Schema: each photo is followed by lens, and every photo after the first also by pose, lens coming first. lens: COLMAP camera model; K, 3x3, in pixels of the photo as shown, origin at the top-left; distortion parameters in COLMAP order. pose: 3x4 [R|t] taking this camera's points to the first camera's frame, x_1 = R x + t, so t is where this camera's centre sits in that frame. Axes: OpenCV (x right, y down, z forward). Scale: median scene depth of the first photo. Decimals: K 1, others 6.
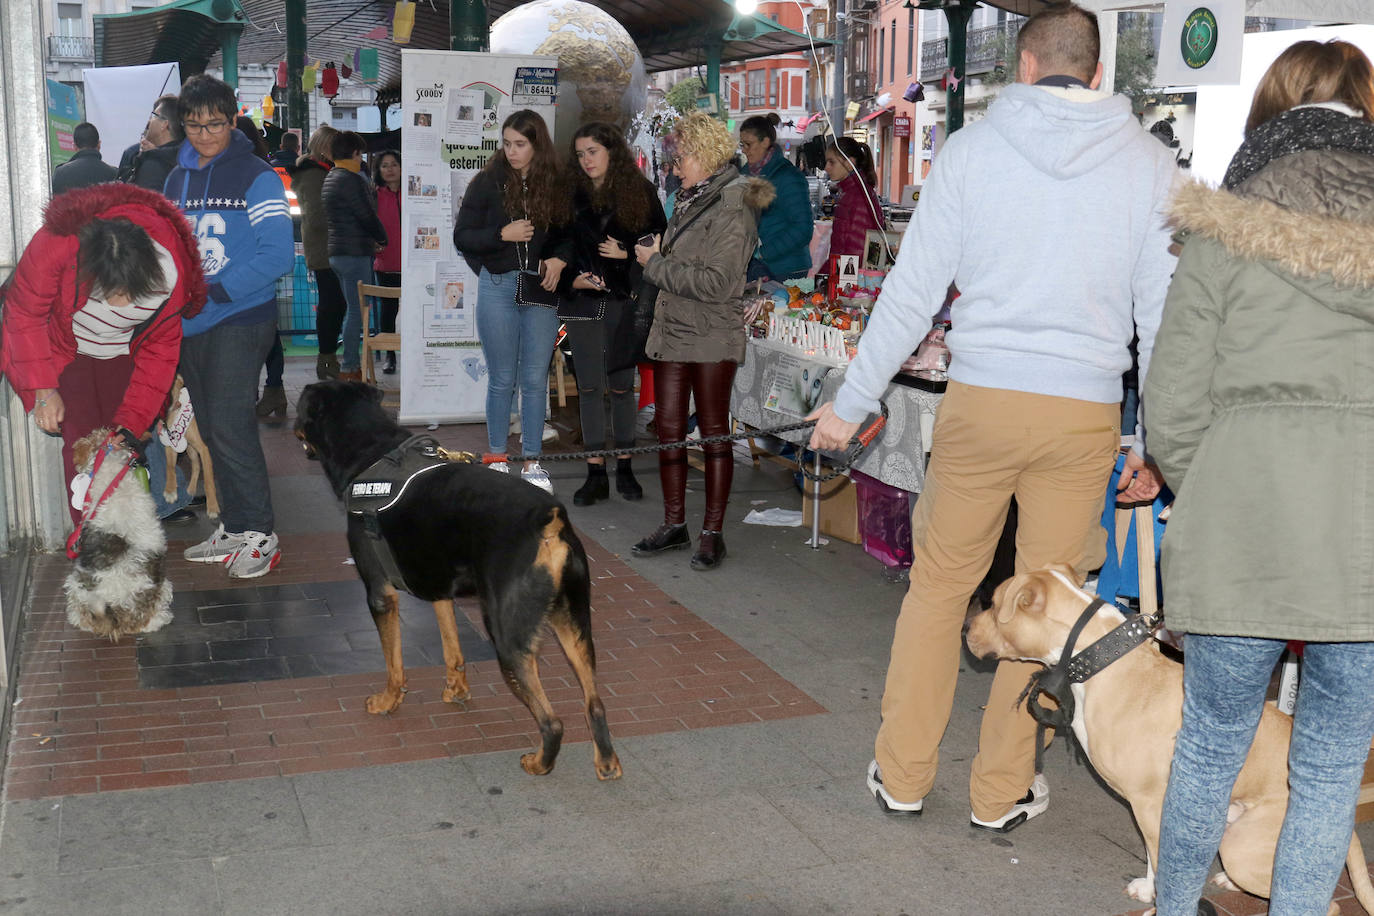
lens RADIAL K [[1477.3, 0, 686.0], [0, 1477.3, 464.1], [0, 0, 1]] dist [-0.083878, 0.000000]
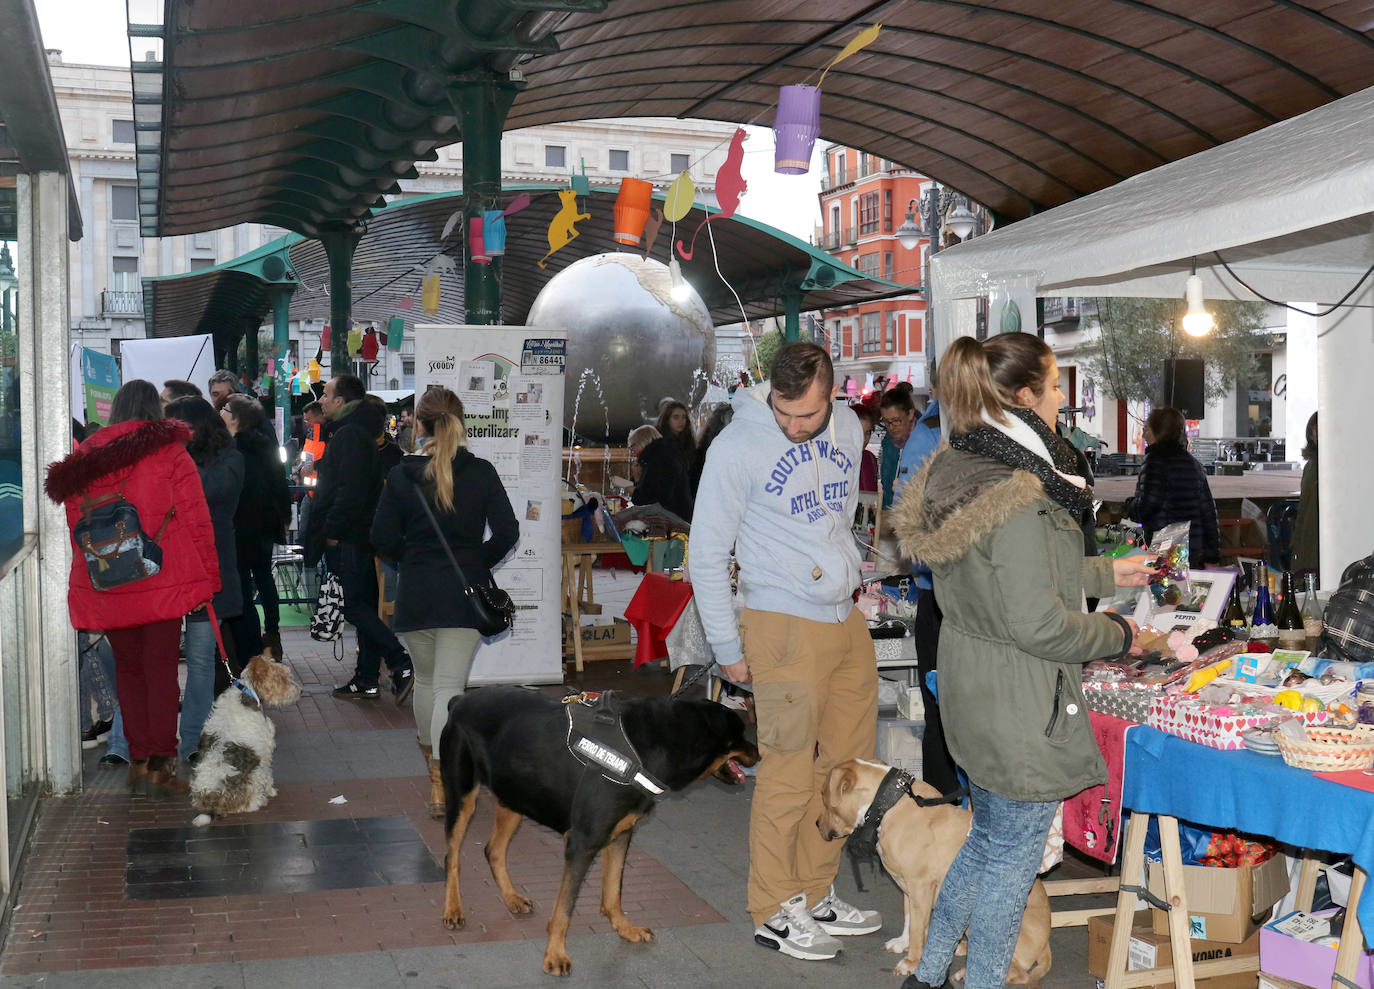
lens RADIAL K [[1688.4, 0, 687.5], [0, 1688.4, 491.3], [0, 0, 1]] dist [-0.082451, 0.000000]
pose [[0.997493, -0.016051, -0.068924, 0.078804], [0.005037, 0.987574, -0.157076, 0.023078], [0.070589, 0.156335, 0.985178, -0.147942]]
